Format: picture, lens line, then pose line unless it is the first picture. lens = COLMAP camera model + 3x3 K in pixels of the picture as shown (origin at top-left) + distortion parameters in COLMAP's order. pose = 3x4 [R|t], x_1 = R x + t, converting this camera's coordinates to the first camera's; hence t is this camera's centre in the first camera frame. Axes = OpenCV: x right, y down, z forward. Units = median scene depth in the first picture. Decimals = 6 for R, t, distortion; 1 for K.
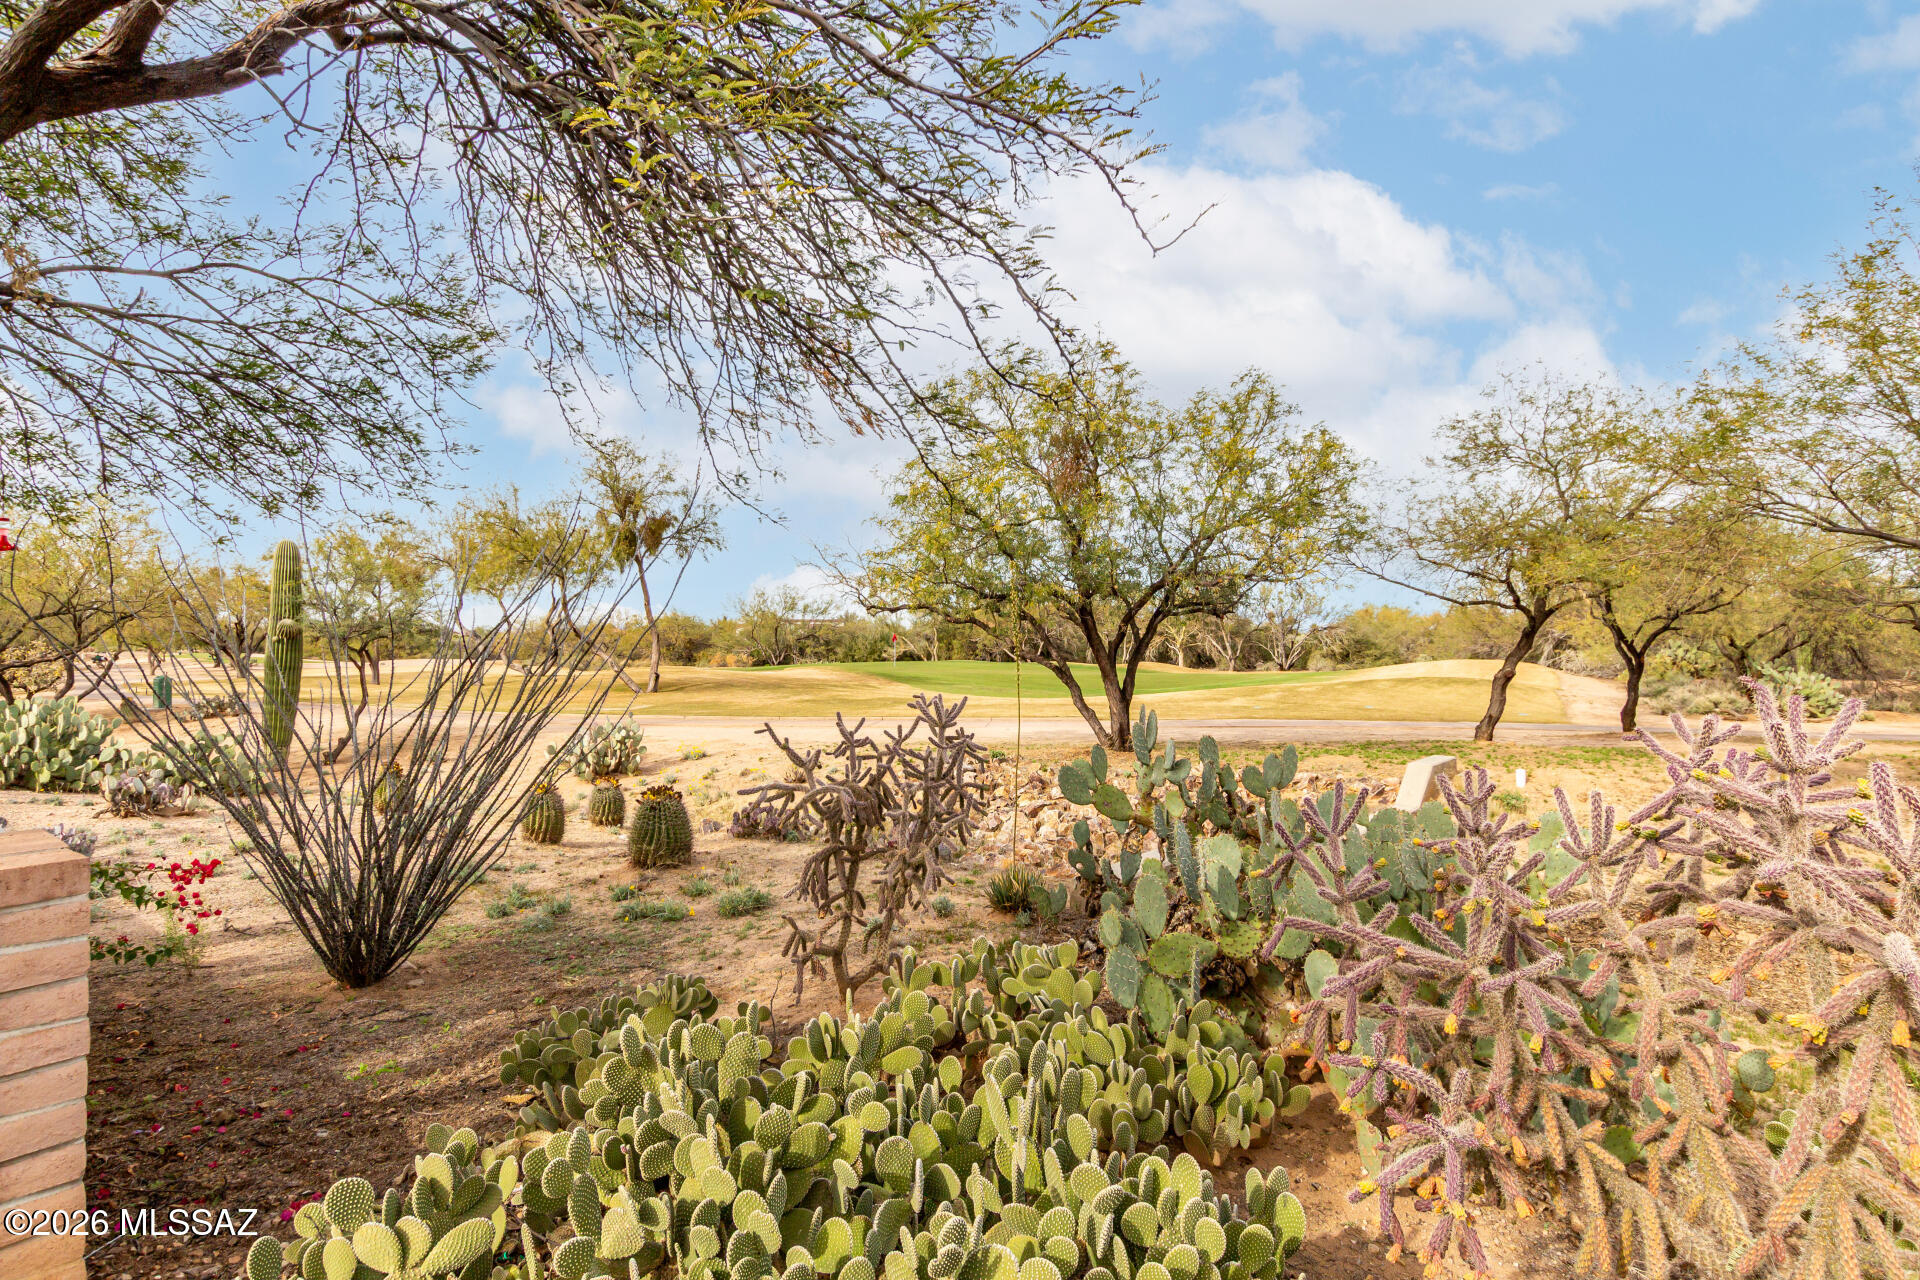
lens RADIAL K [[1020.3, 0, 964.5], [0, 1020.3, 637.7], [0, 0, 1]] dist [0.000025, 0.000050]
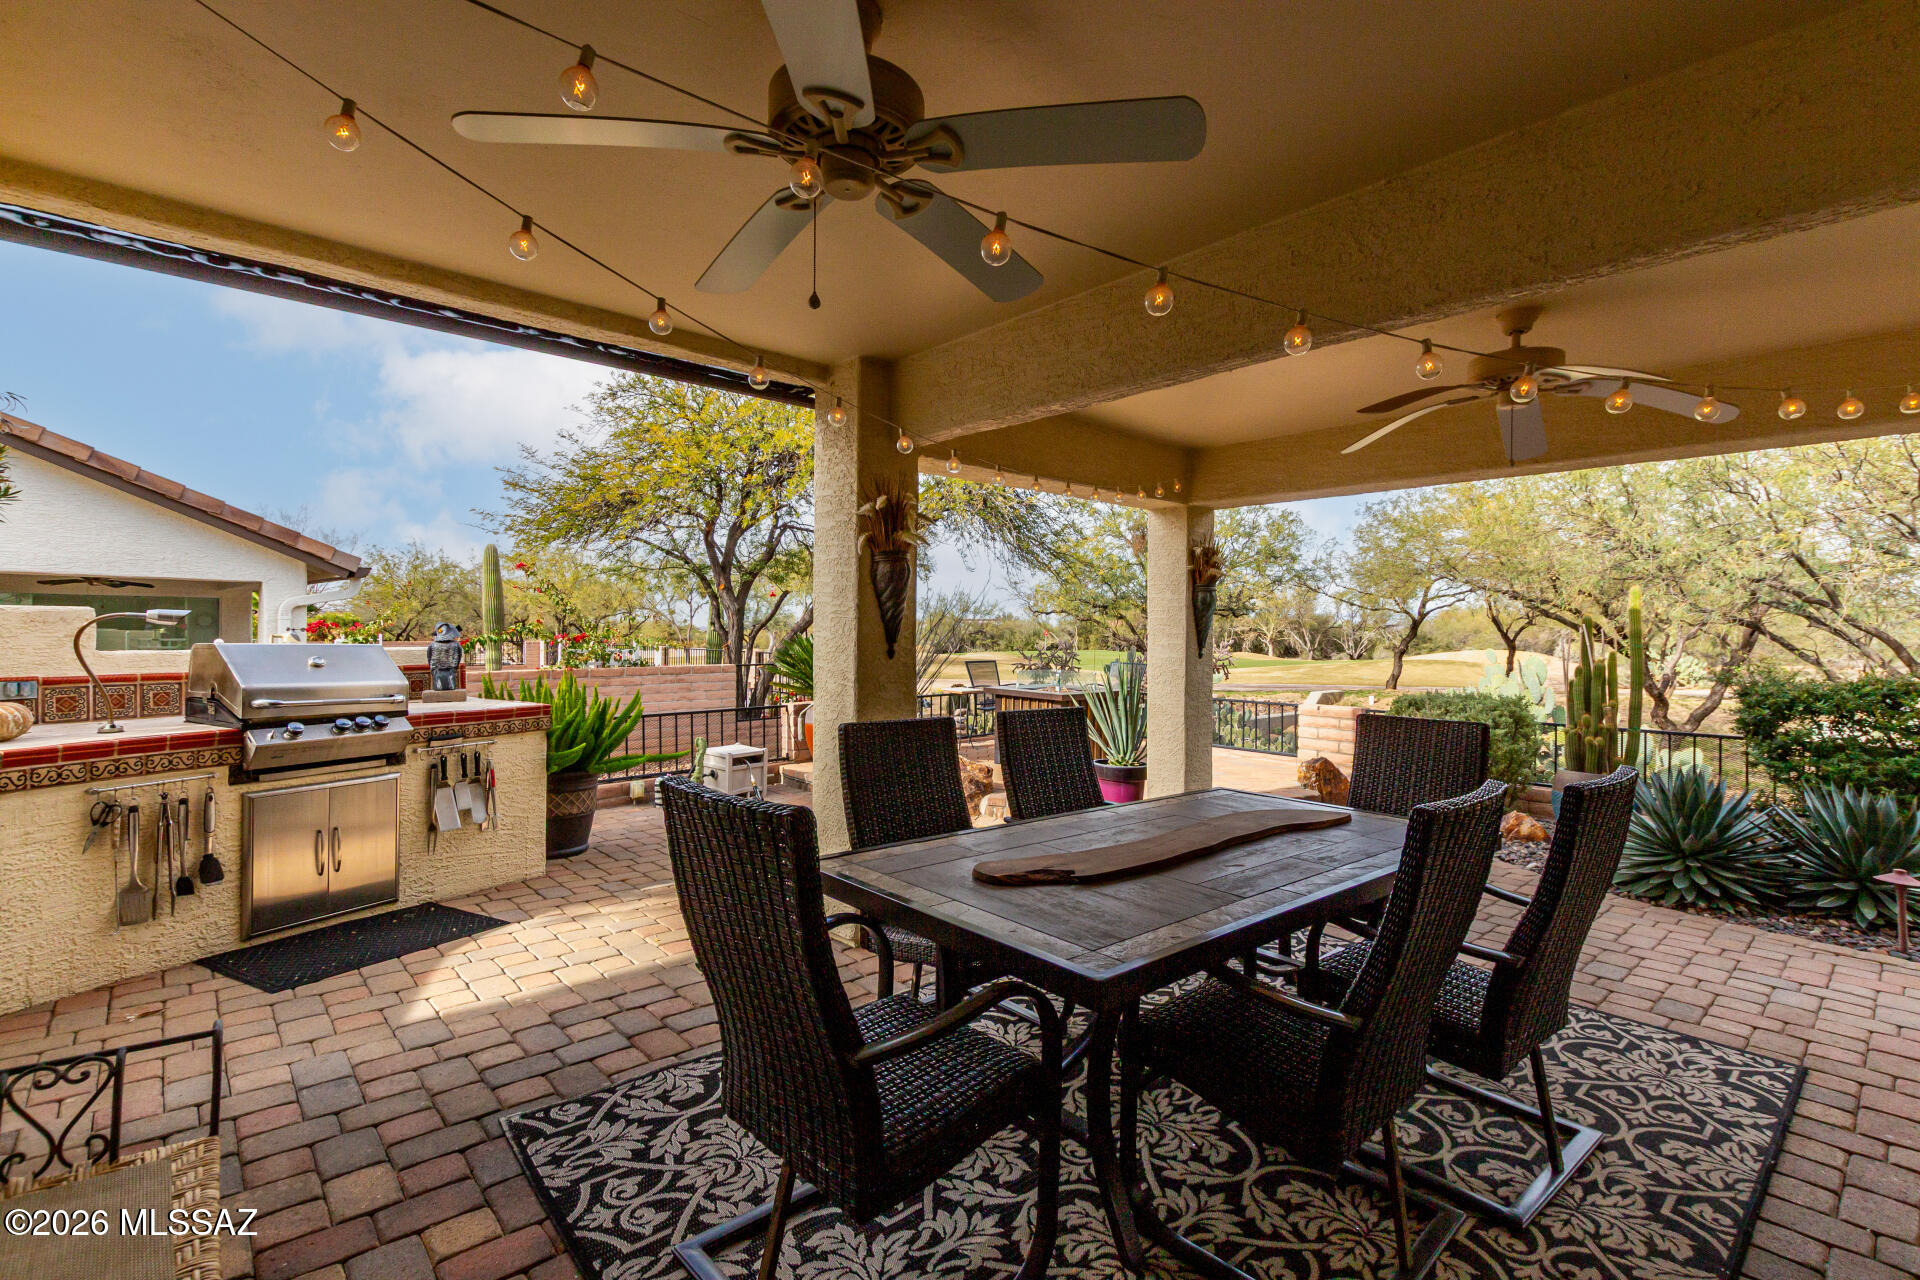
lens RADIAL K [[877.6, 0, 968.1], [0, 877.6, 634.8], [0, 0, 1]] dist [0.002162, -0.000409]
pose [[0.988261, 0.004178, -0.152720, 0.014789], [-0.004116, 0.999991, 0.000721, 0.005131], [0.152722, -0.000084, 0.988269, -0.277344]]
